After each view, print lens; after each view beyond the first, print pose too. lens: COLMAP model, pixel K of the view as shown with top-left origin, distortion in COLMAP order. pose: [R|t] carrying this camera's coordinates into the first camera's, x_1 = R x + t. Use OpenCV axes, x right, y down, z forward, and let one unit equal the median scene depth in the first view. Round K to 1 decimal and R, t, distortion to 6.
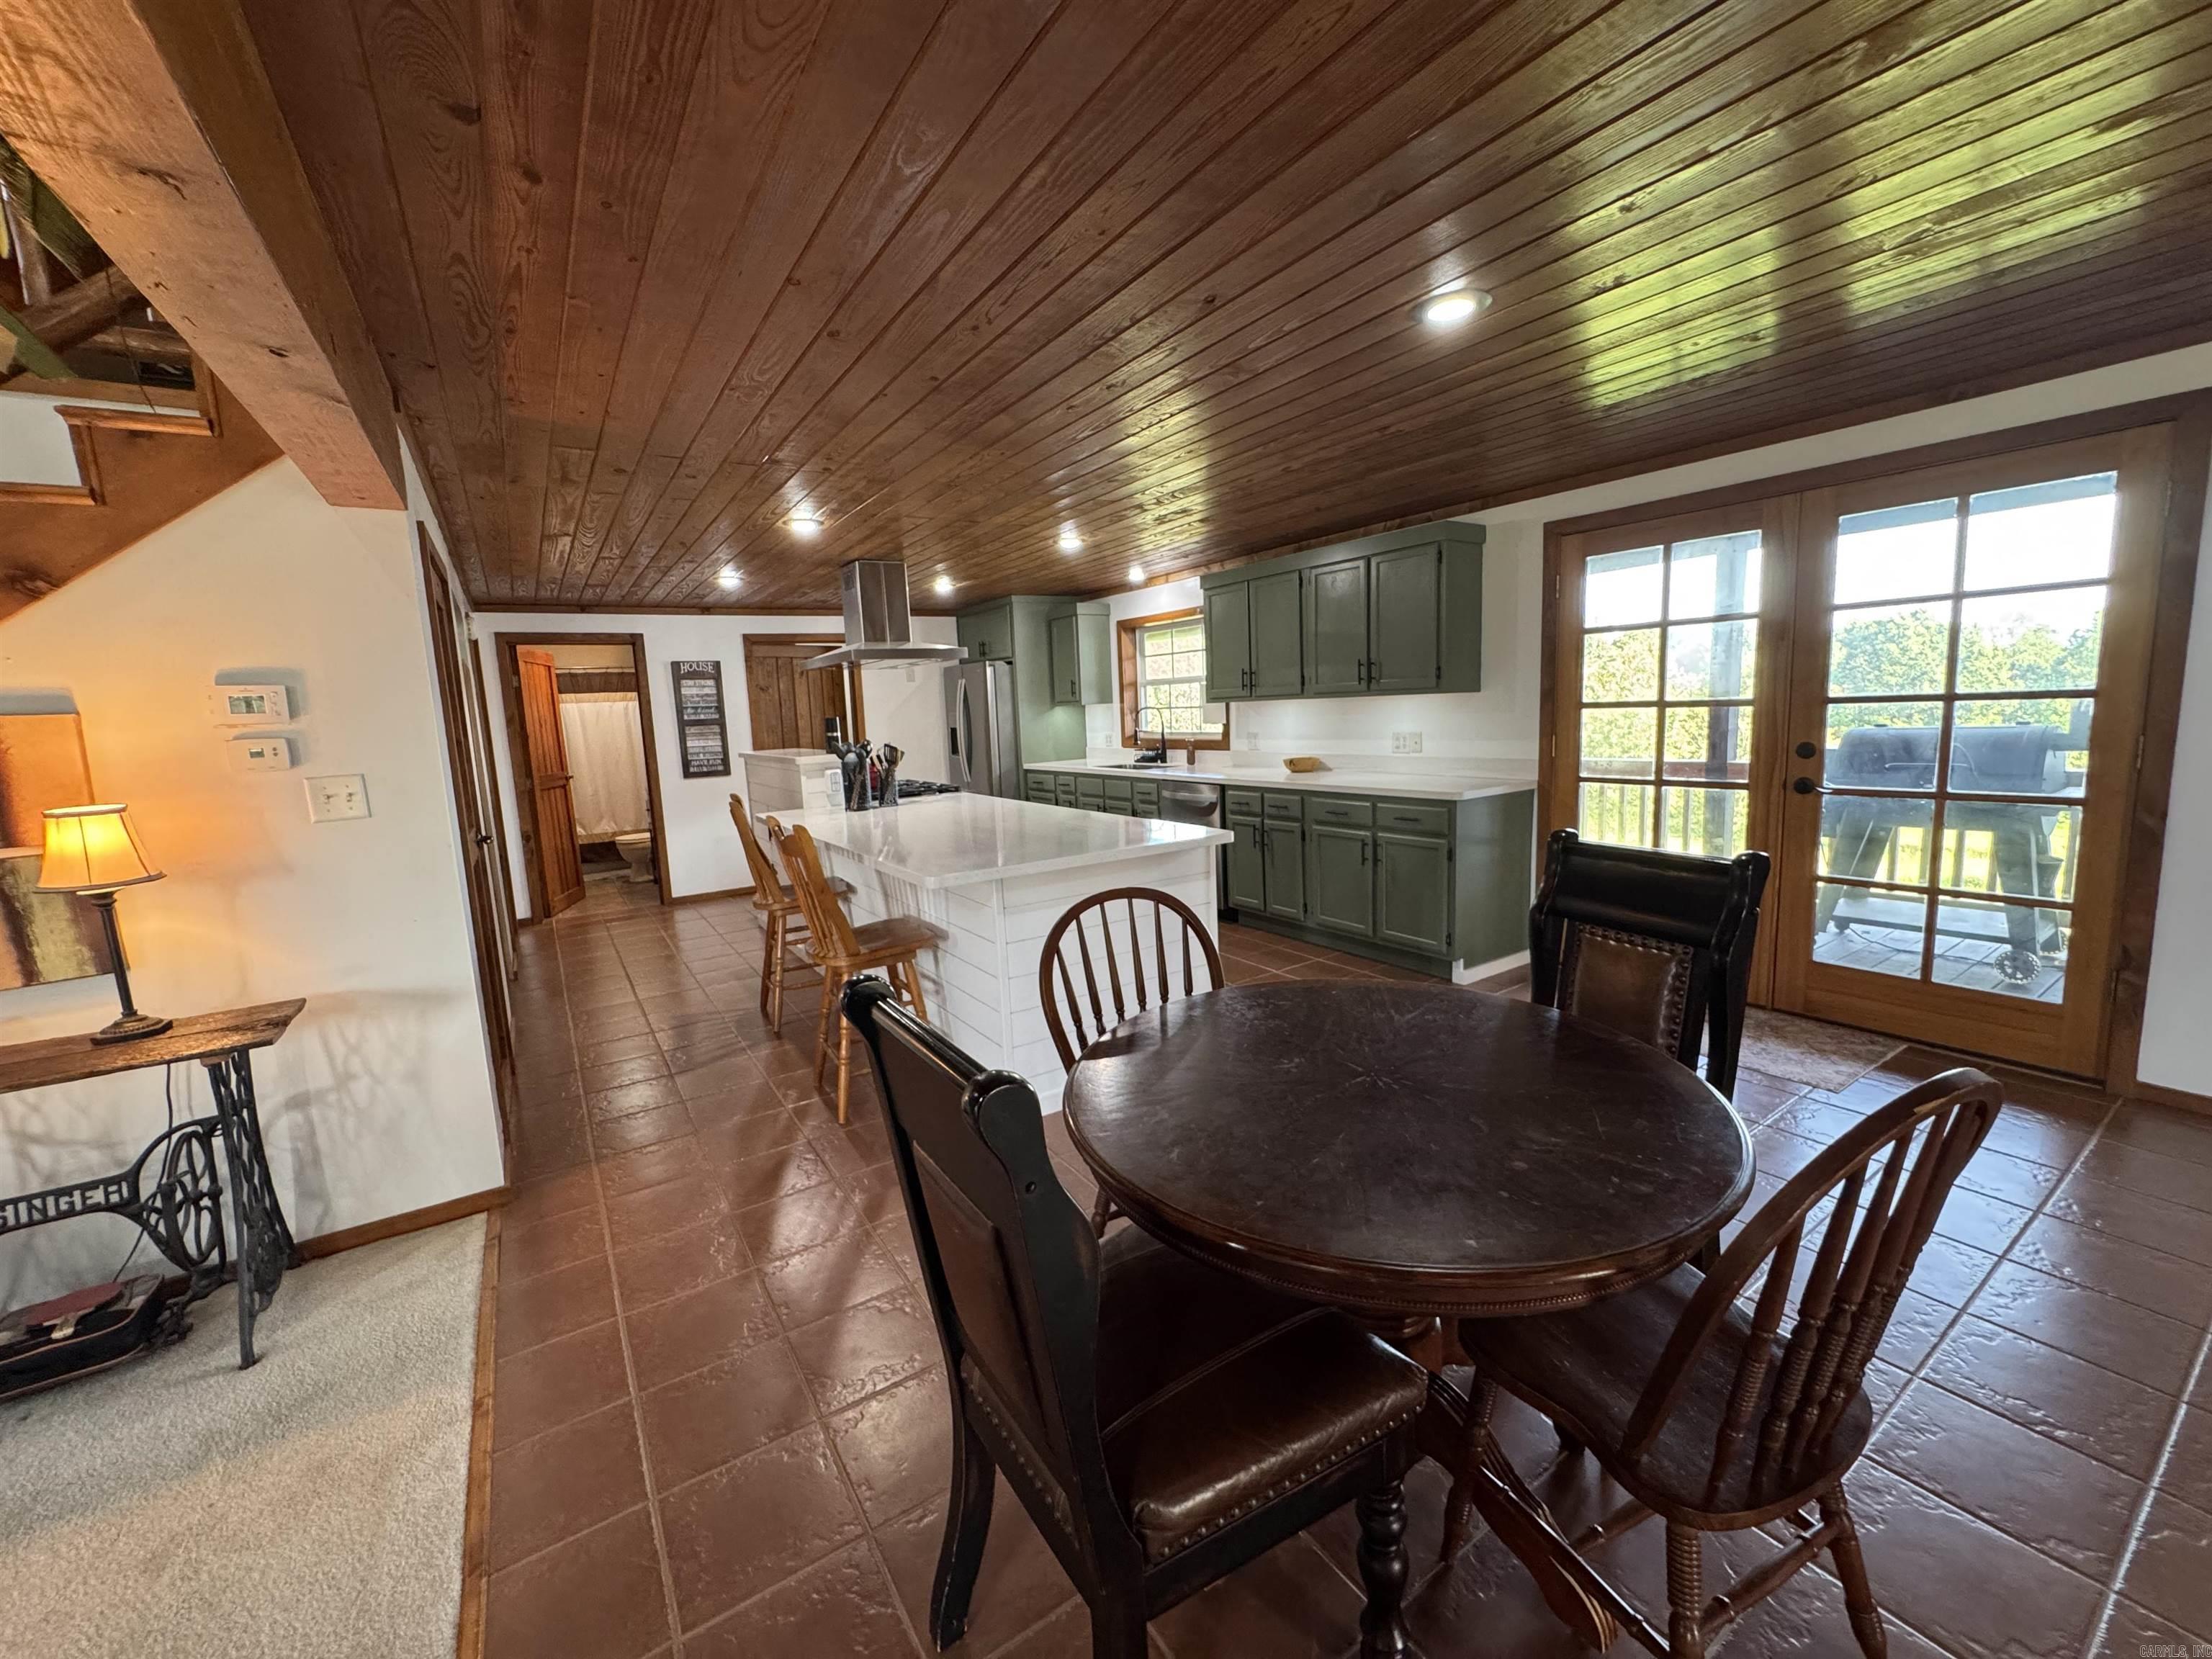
lens RADIAL K [[884.0, 0, 1101.7], [0, 884.0, 826.6], [0, 0, 1]] dist [-0.003315, 0.001591]
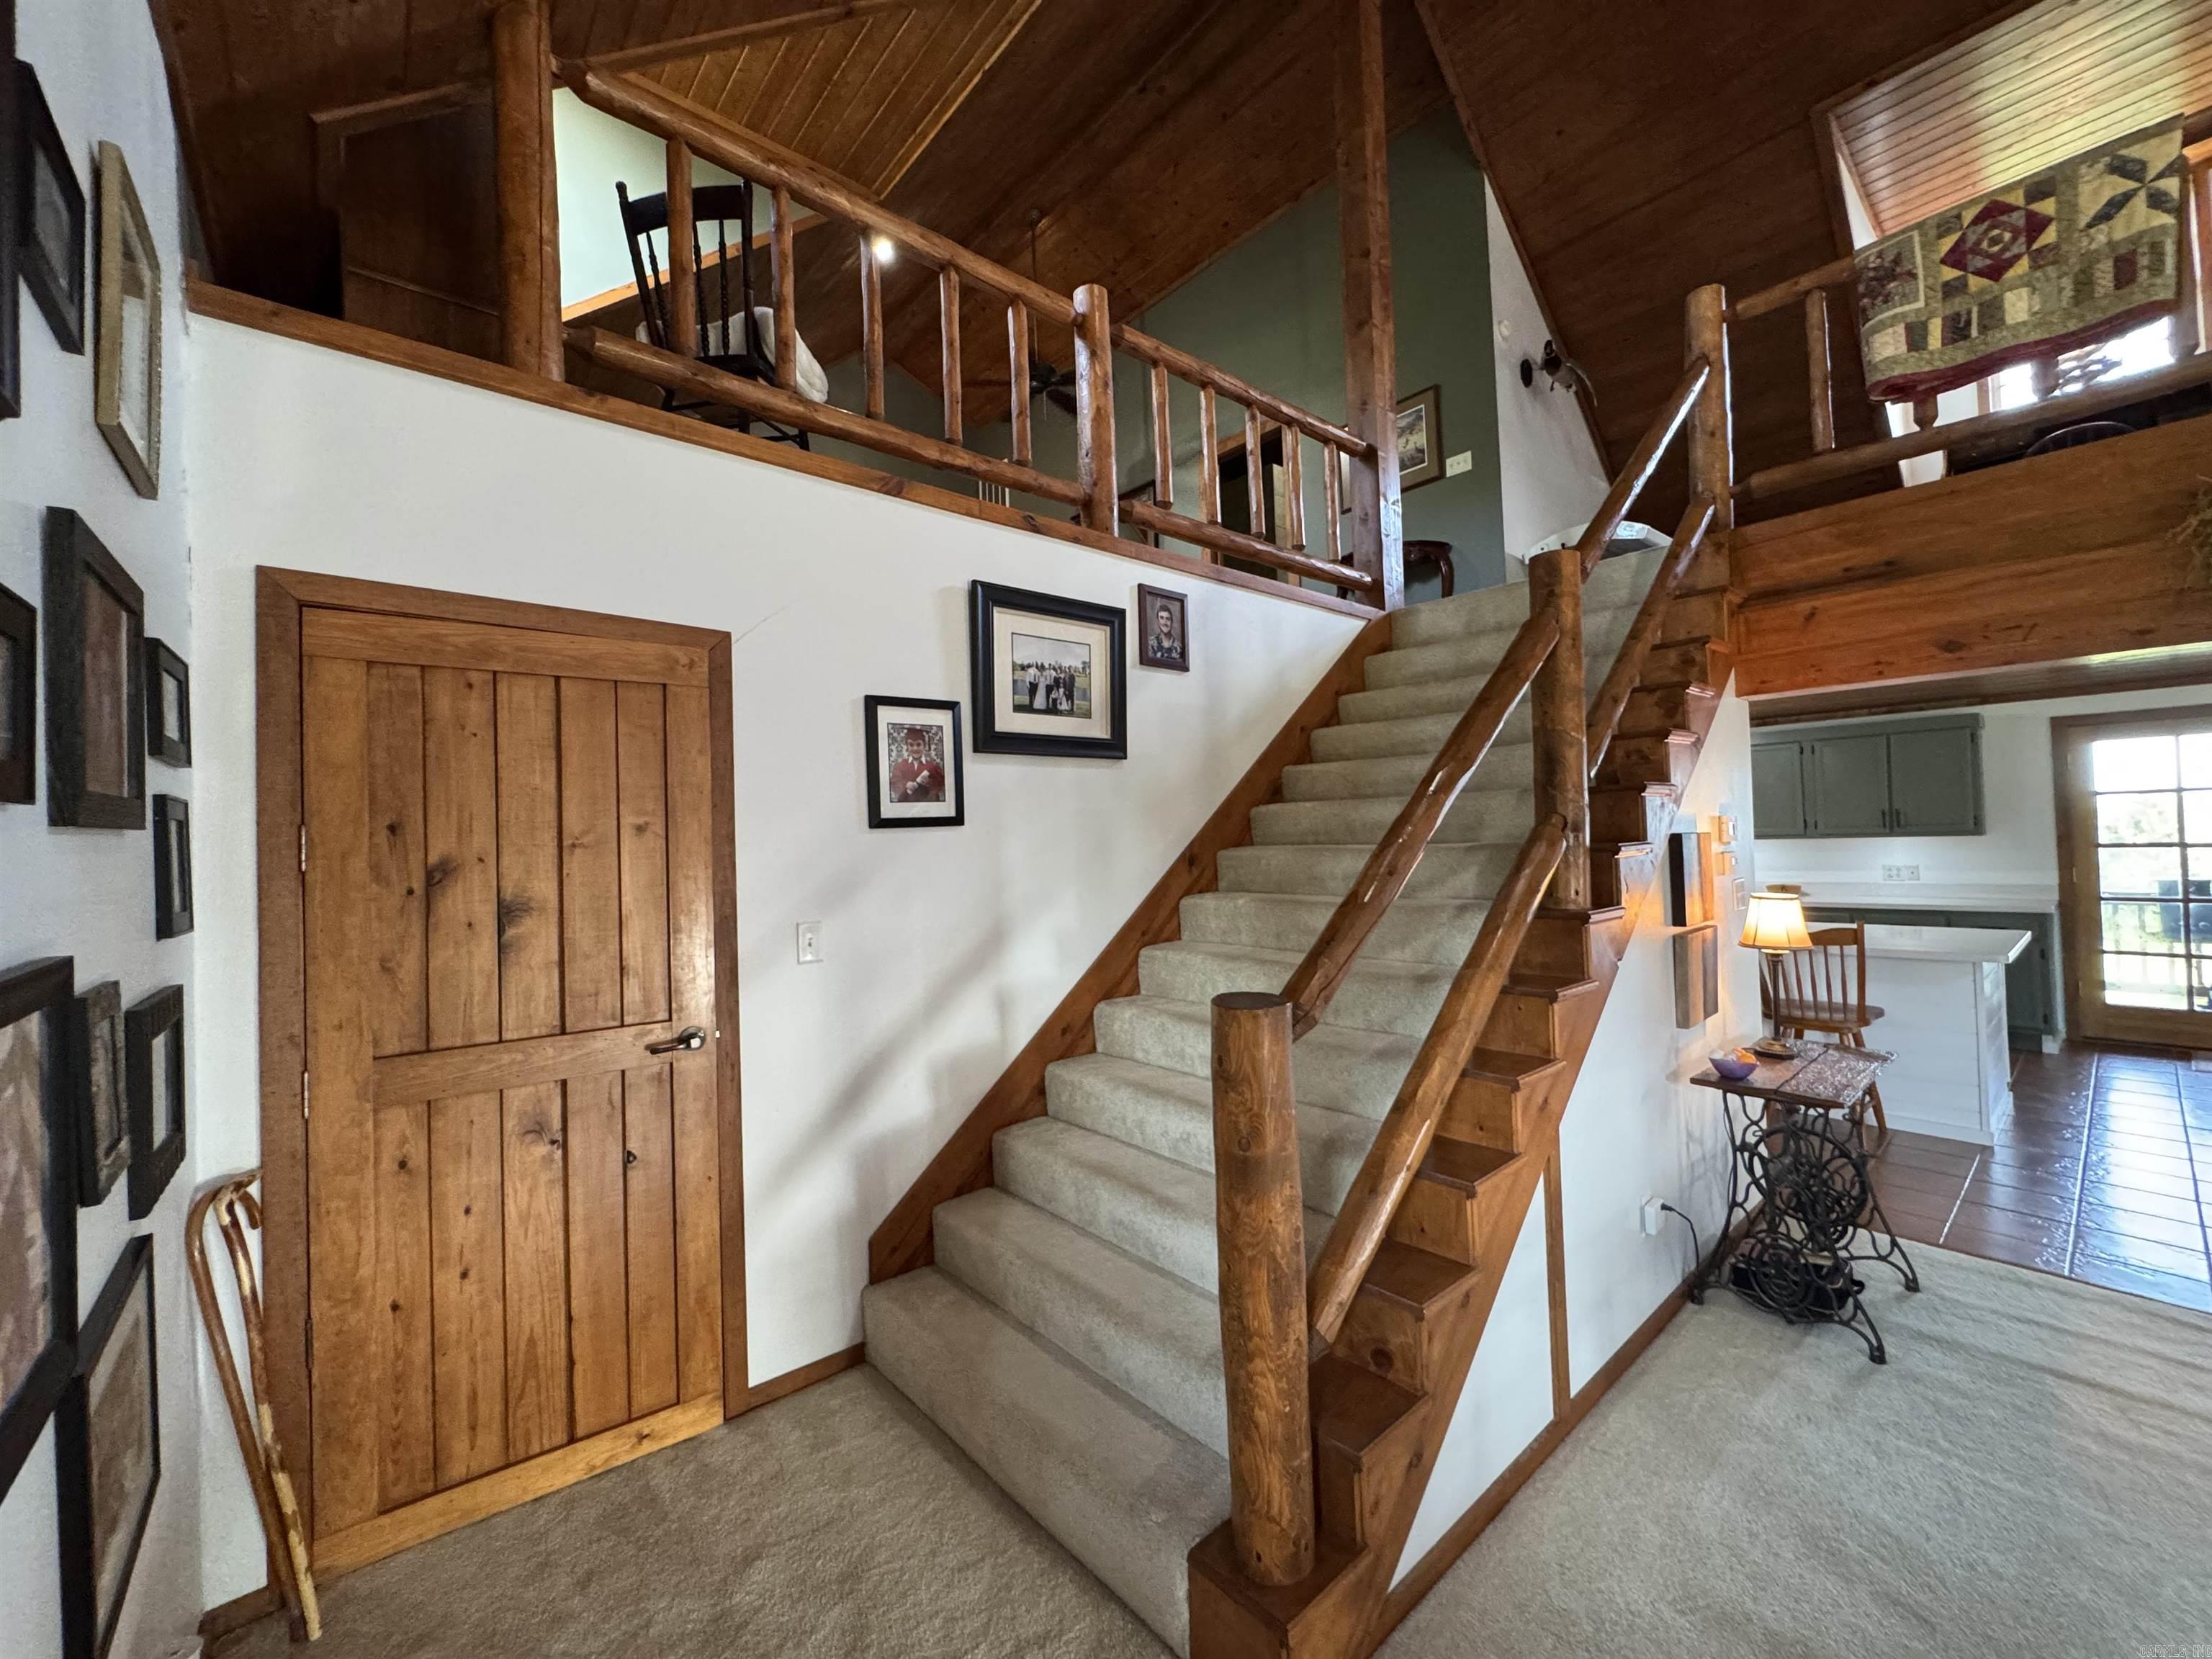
lens RADIAL K [[884.0, 0, 1104.7], [0, 884.0, 823.8], [0, 0, 1]] dist [-0.003315, 0.001591]
pose [[0.992671, 0.015701, 0.119821, -0.745861], [0.003959, 0.986766, -0.162104, 0.030521], [-0.120780, 0.161390, 0.979472, -0.110310]]
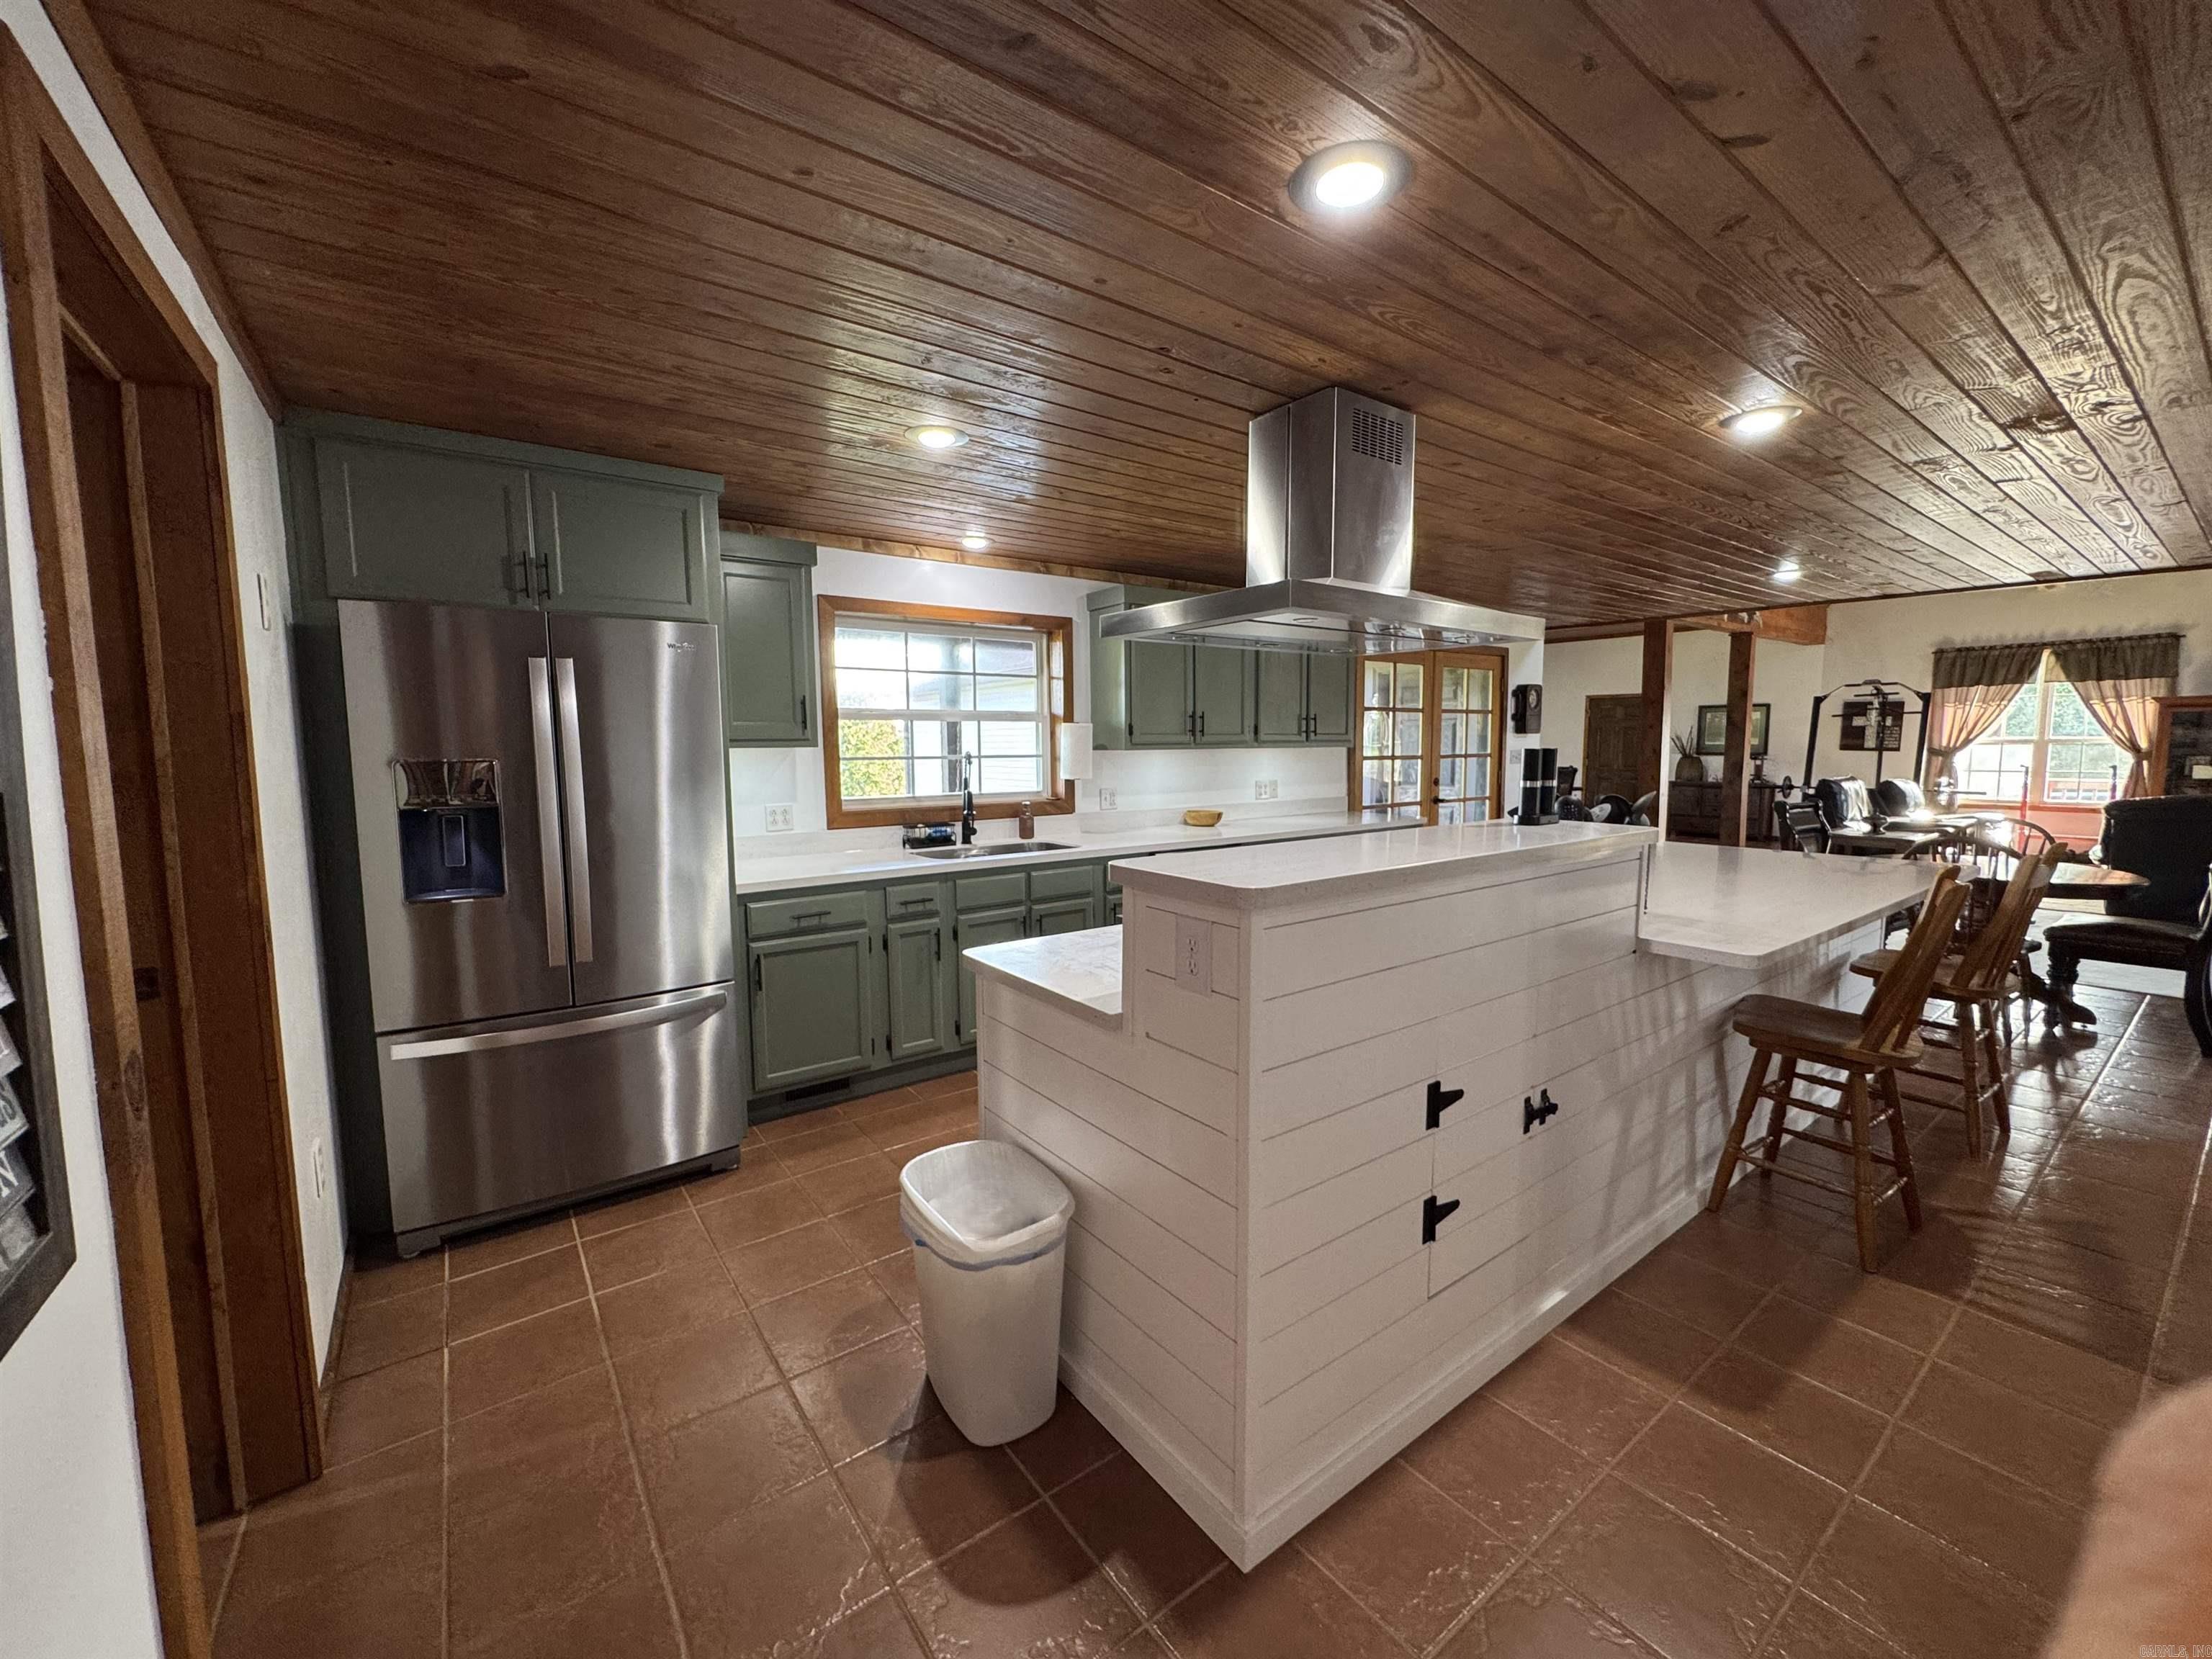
lens RADIAL K [[884.0, 0, 1120.3], [0, 884.0, 822.9], [0, 0, 1]] dist [-0.003315, 0.001591]
pose [[-0.059780, -0.047958, 0.997059, -0.581605], [0.144935, 0.987843, 0.056204, -0.109501], [-0.987634, 0.147869, -0.052102, 0.953400]]
